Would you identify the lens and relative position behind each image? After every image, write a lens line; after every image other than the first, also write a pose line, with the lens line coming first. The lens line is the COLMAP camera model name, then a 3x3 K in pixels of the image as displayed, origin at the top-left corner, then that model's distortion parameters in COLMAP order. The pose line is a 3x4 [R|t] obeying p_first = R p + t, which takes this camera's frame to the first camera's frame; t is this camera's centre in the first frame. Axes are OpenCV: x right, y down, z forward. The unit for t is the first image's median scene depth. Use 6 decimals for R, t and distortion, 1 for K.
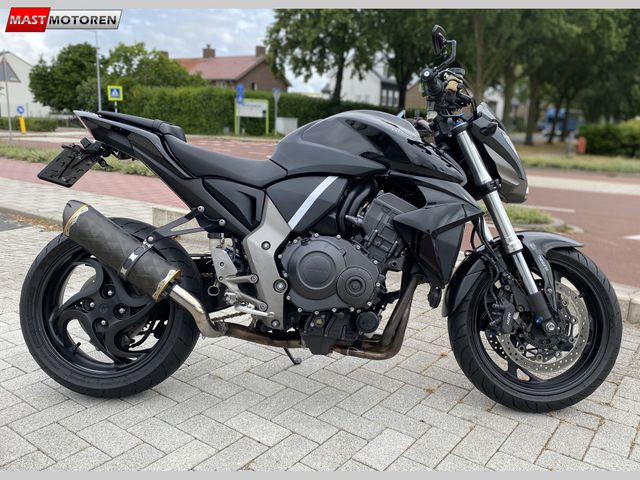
lens RADIAL K [[560.2, 0, 320.0], [0, 560.2, 240.0], [0, 0, 1]] dist [0.065876, 0.001217]
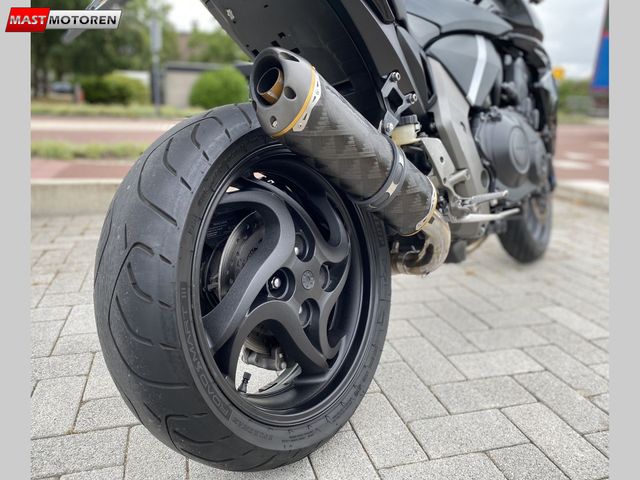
lens RADIAL K [[478.2, 0, 331.5], [0, 478.2, 240.2], [0, 0, 1]] dist [0.027749, -0.002444]
pose [[0.581014, -0.216966, 0.784442, -0.713124], [0.122536, 0.976146, 0.179230, 0.019012], [-0.804617, -0.008012, 0.593740, 0.772520]]
